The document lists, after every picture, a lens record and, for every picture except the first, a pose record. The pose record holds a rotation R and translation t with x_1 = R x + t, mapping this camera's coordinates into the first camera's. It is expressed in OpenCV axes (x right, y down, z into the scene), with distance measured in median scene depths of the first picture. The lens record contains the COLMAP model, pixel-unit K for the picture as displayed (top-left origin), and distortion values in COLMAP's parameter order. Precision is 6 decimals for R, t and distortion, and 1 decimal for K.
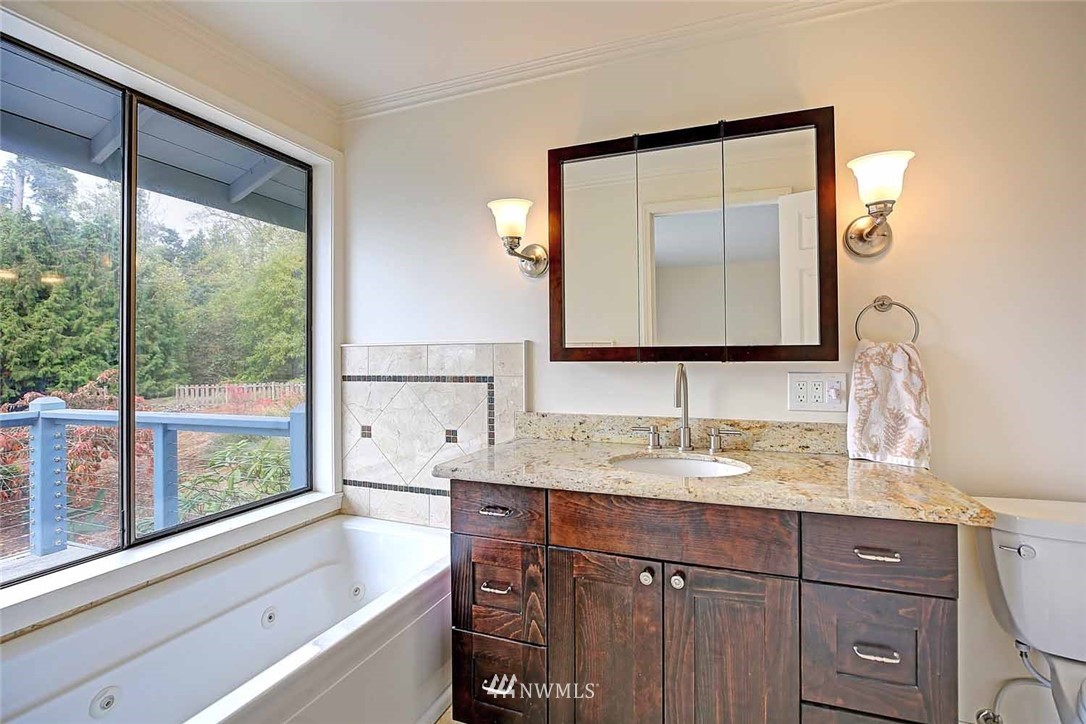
lens RADIAL K [[505.6, 0, 536.9], [0, 505.6, 361.3], [0, 0, 1]] dist [-0.026886, 0.008469]
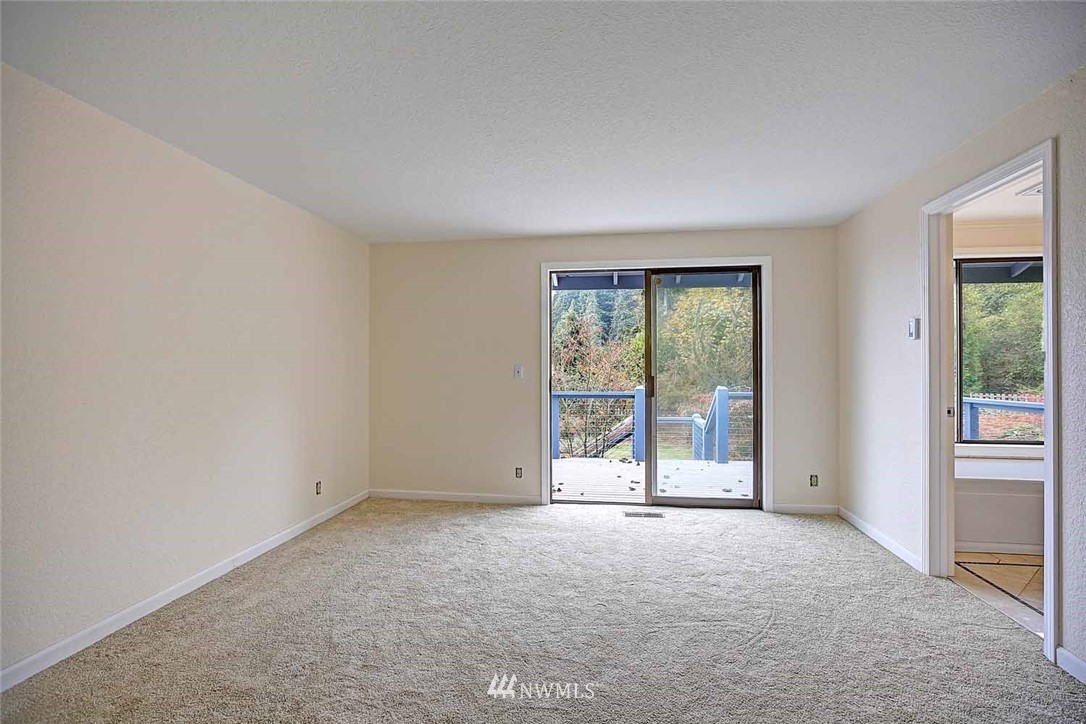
lens RADIAL K [[505.6, 0, 536.9], [0, 505.6, 361.3], [0, 0, 1]] dist [-0.026886, 0.008469]
pose [[0.228094, -0.018823, -0.973457, 0.089014], [0.003068, 0.999822, -0.018614, -0.004171], [0.973634, 0.001259, 0.228111, -0.126435]]
